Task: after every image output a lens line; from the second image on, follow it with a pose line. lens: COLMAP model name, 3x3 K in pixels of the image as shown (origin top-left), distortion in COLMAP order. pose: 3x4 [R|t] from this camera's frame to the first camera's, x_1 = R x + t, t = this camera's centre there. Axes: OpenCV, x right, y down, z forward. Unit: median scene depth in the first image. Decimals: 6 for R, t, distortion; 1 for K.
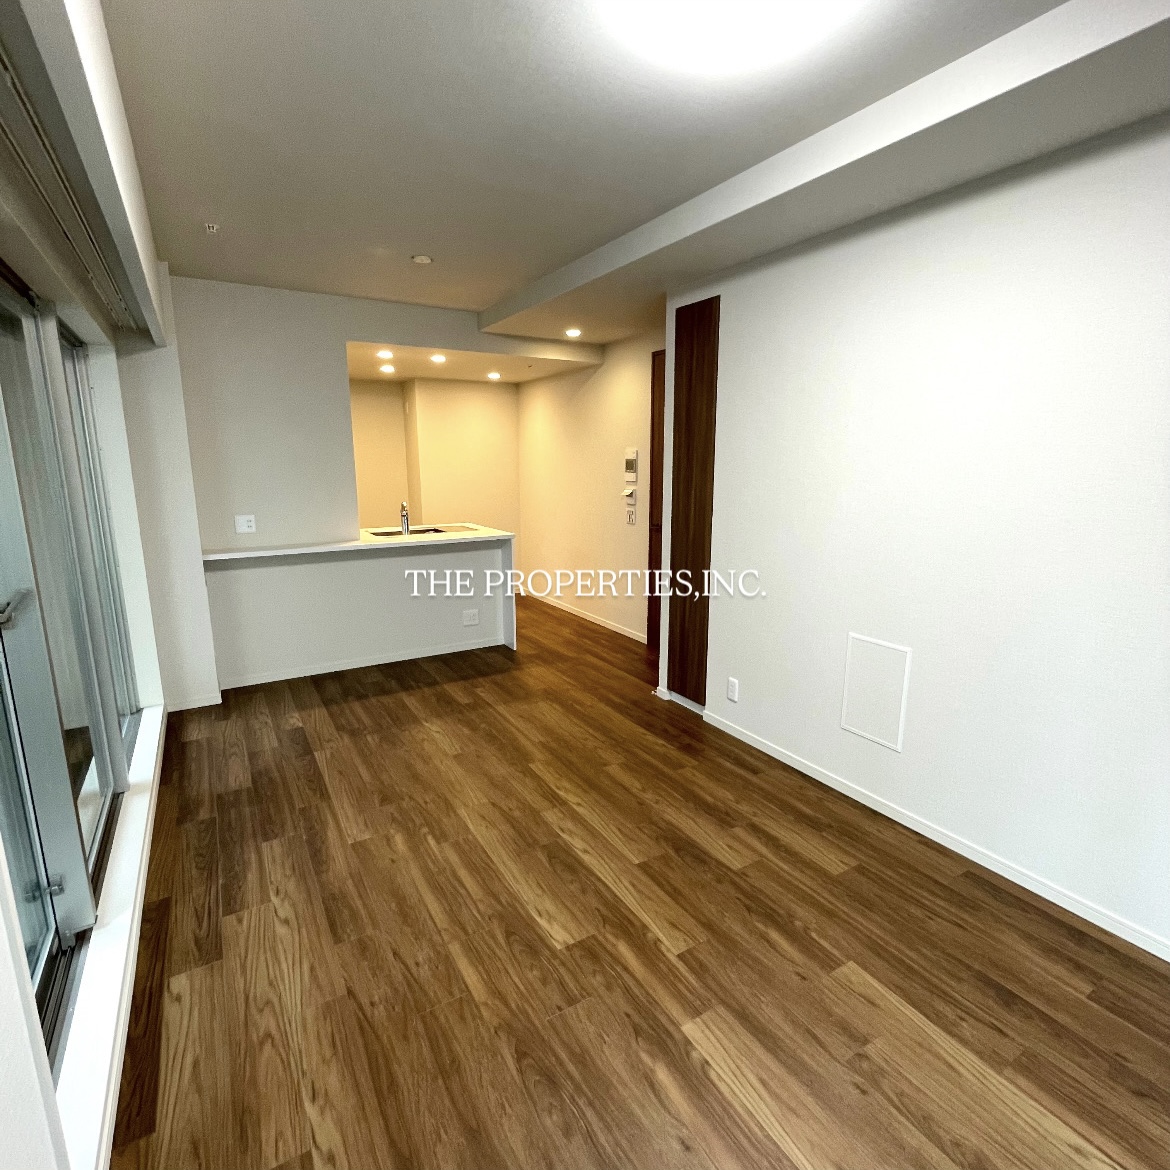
lens RADIAL K [[634.6, 0, 585.0], [0, 634.6, 585.0], [0, 0, 1]] dist [-0.003061, 0.000596]
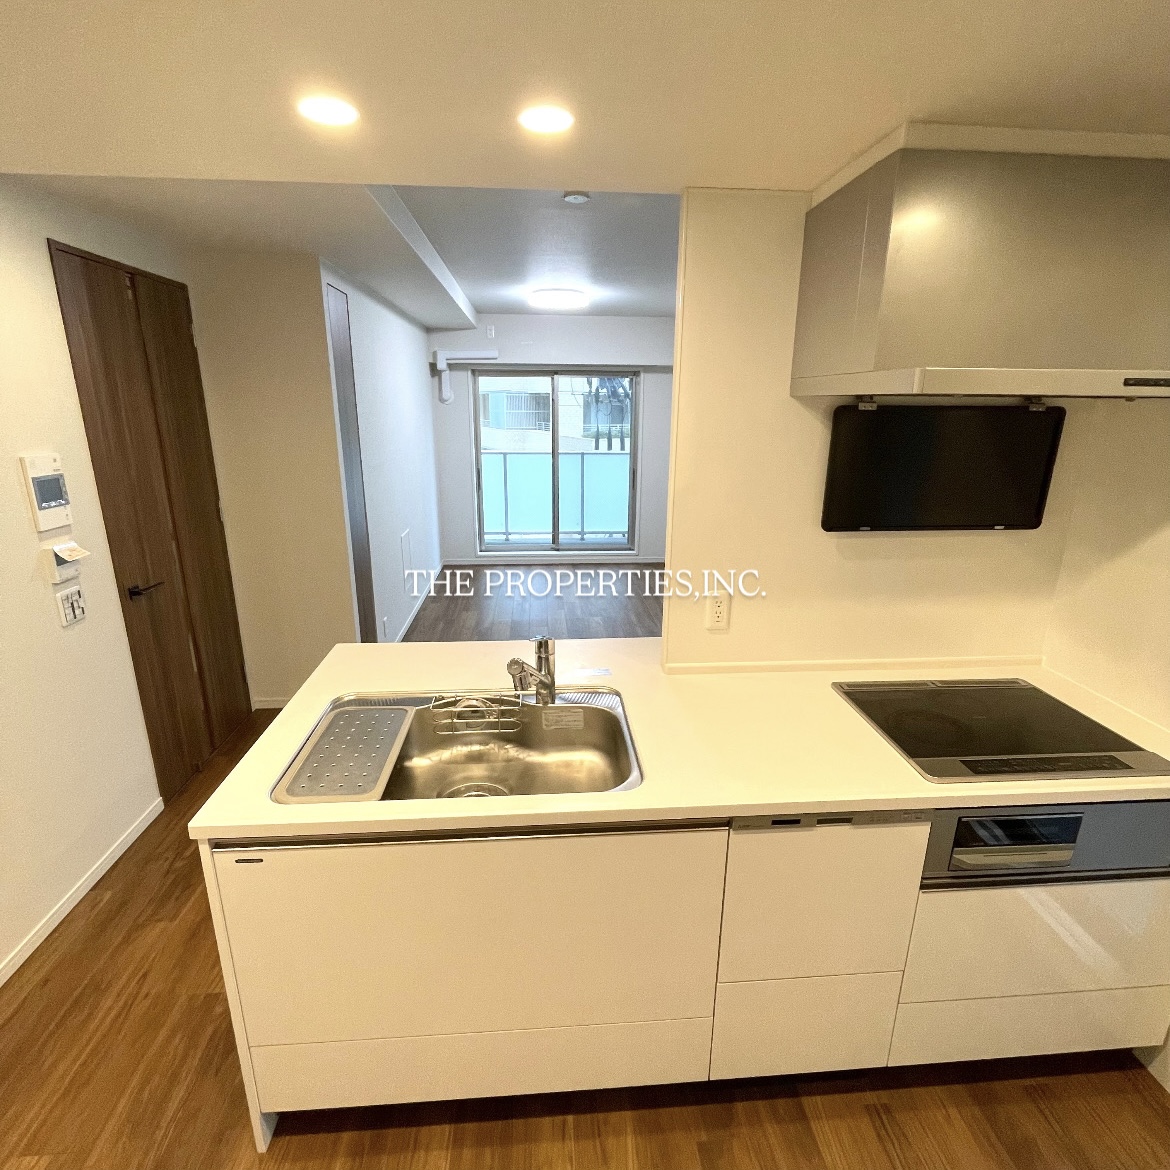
lens RADIAL K [[634.6, 0, 585.0], [0, 634.6, 585.0], [0, 0, 1]] dist [-0.003061, 0.000596]
pose [[-0.894456, -0.125748, 0.429111, -0.897130], [0.085090, 0.894244, 0.439417, -0.589387], [-0.438986, 0.429552, -0.789162, 2.464389]]
